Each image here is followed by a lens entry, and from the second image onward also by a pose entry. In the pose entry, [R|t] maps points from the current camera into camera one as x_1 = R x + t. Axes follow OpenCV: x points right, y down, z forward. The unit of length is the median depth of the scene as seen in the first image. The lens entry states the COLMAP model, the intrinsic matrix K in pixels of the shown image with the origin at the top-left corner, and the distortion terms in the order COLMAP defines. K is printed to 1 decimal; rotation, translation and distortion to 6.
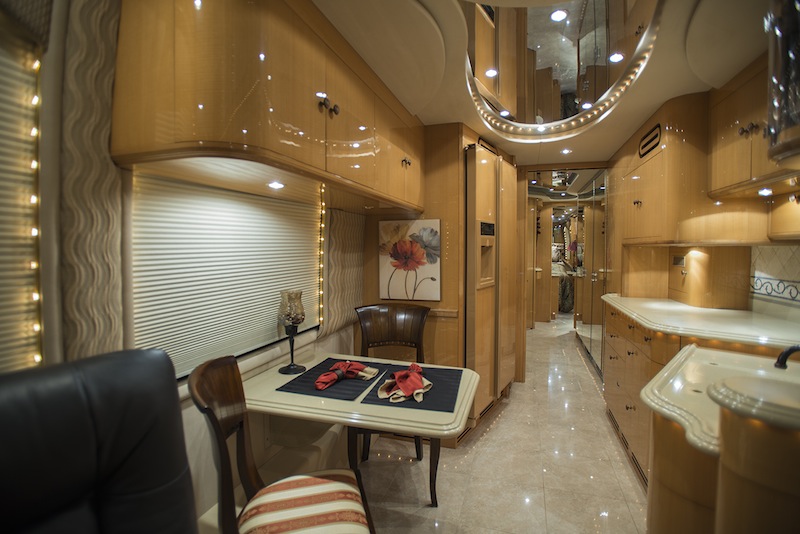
lens RADIAL K [[389.1, 0, 398.1], [0, 389.1, 262.6], [0, 0, 1]] dist [-0.063212, 0.026460]
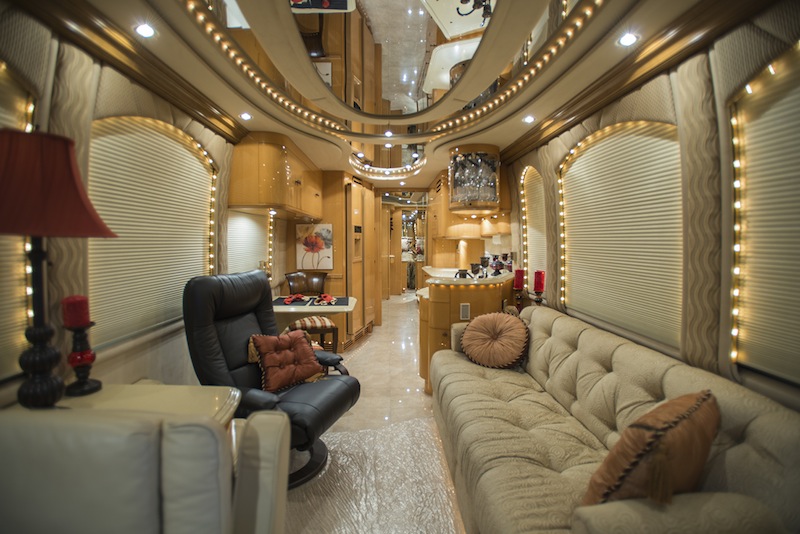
lens RADIAL K [[389.1, 0, 398.1], [0, 389.1, 262.6], [0, 0, 1]] dist [-0.063212, 0.026460]
pose [[0.940768, -0.017931, 0.338577, -0.213716], [0.012022, 0.999737, 0.019544, 0.035462], [-0.338838, -0.014316, 0.940736, -0.785629]]
